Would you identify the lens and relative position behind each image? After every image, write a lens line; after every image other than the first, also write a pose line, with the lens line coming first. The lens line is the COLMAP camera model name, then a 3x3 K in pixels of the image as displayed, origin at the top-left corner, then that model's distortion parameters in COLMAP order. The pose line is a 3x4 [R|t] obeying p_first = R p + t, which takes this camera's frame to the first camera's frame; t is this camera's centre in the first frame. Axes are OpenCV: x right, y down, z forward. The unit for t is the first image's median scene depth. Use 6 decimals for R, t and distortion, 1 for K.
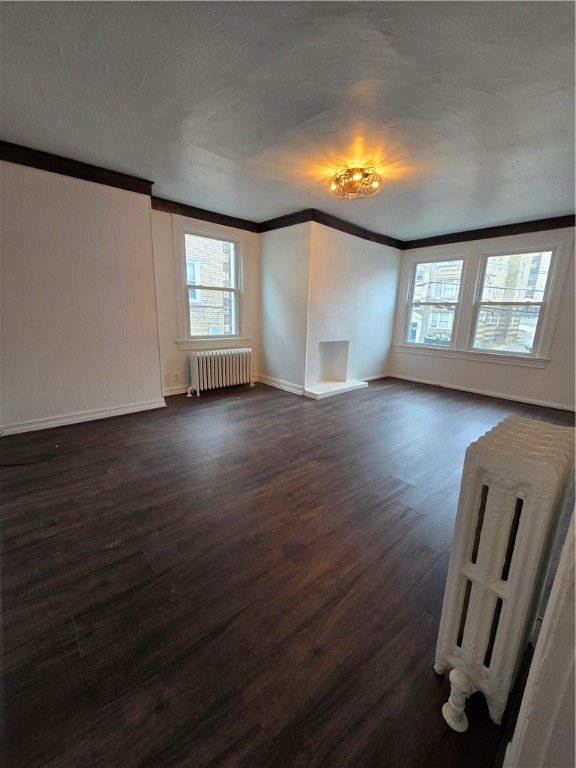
lens RADIAL K [[313.9, 0, 291.9], [0, 313.9, 385.1], [0, 0, 1]] dist [-0.006097, 0.001439]
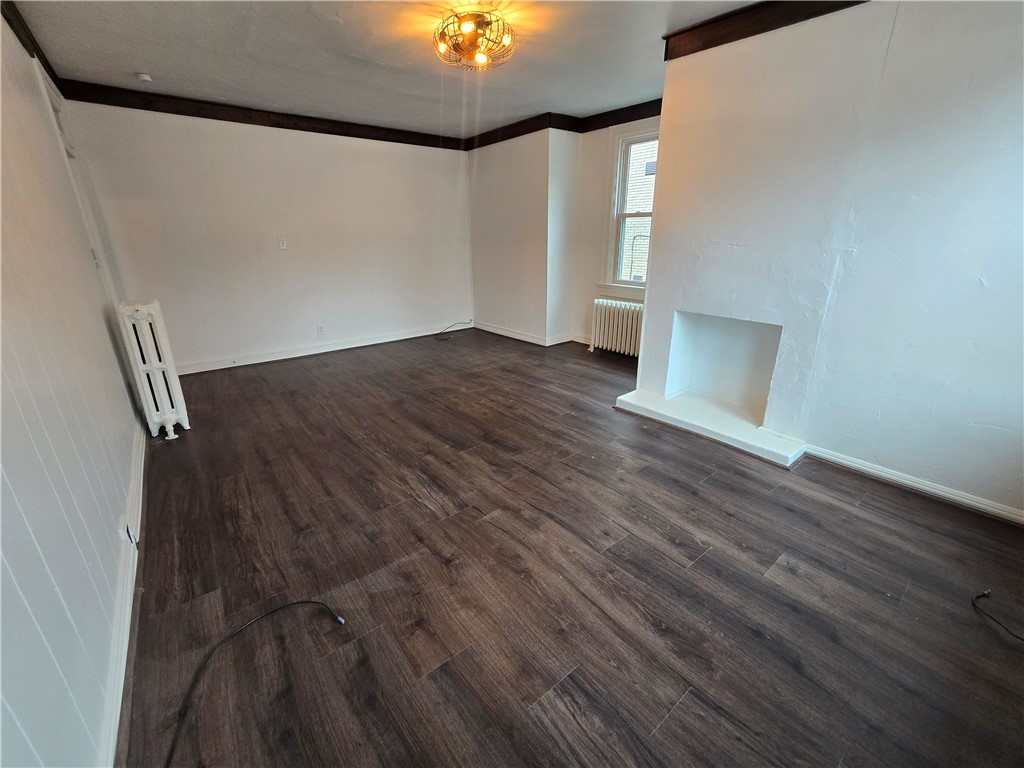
lens RADIAL K [[418.5, 0, 515.2], [0, 418.5, 376.3], [0, 0, 1]] dist [-0.006097, 0.001439]
pose [[-0.044745, 0.283922, -0.957803, 0.991651], [-0.234782, 0.928921, 0.286328, -0.221332], [0.971018, 0.237687, 0.025096, 1.010597]]
